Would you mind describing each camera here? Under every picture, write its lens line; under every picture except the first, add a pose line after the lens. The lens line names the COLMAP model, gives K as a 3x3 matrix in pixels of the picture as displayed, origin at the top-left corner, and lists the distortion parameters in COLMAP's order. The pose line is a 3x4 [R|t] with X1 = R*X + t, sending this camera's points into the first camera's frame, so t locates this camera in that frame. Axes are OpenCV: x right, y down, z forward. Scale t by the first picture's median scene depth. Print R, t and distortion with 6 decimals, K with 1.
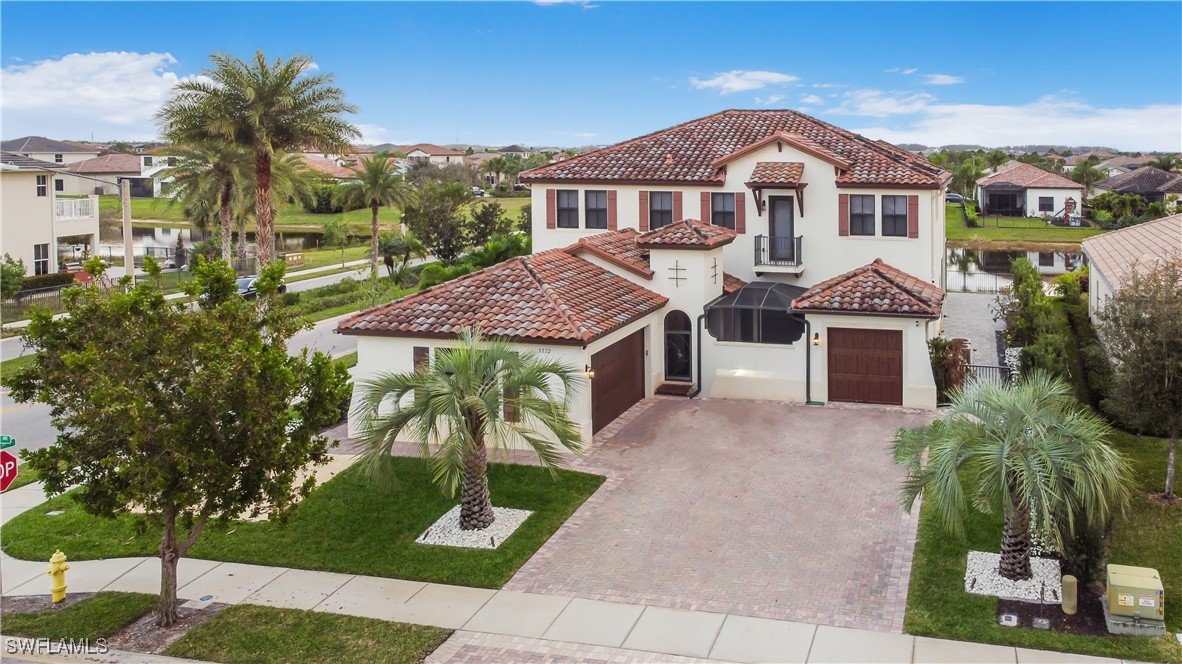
lens RADIAL K [[846.6, 0, 591.0], [0, 846.6, 332.0], [0, 0, 1]] dist [-0.001665, -0.000799]
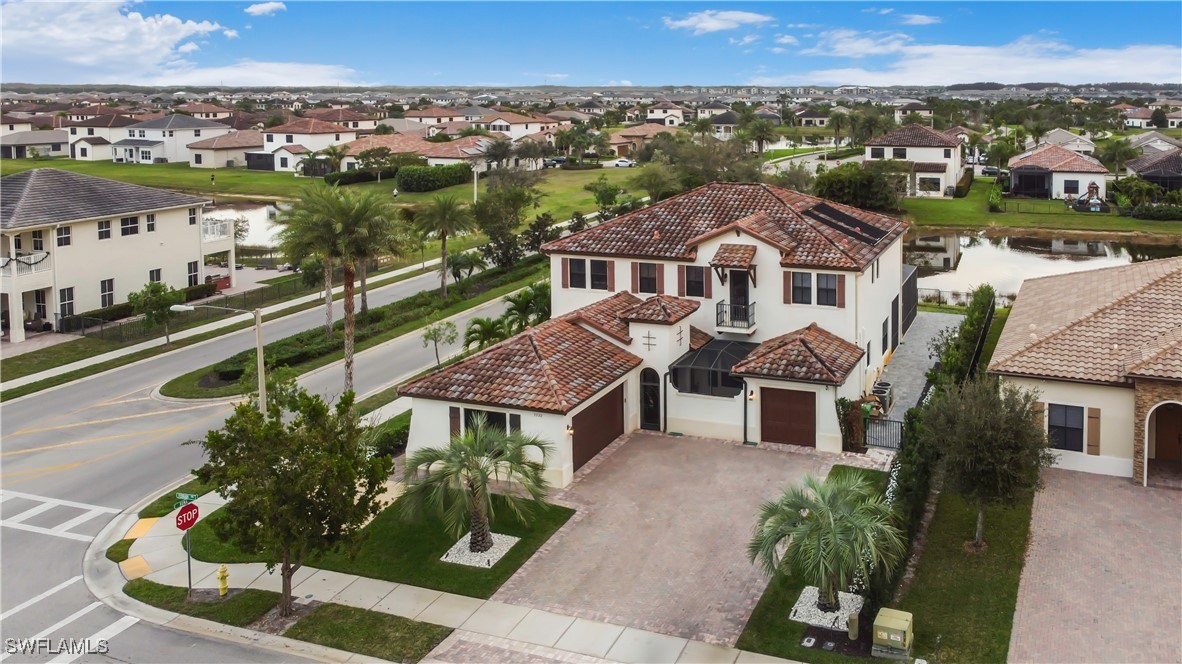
lens RADIAL K [[848.0, 0, 591.7], [0, 848.0, 253.7], [0, 0, 1]] dist [-0.003260, 0.000686]
pose [[0.992810, 0.004442, -0.119620, 0.194309], [-0.001210, 0.999633, 0.027078, -0.274248], [0.119696, -0.026738, 0.992450, -0.374154]]
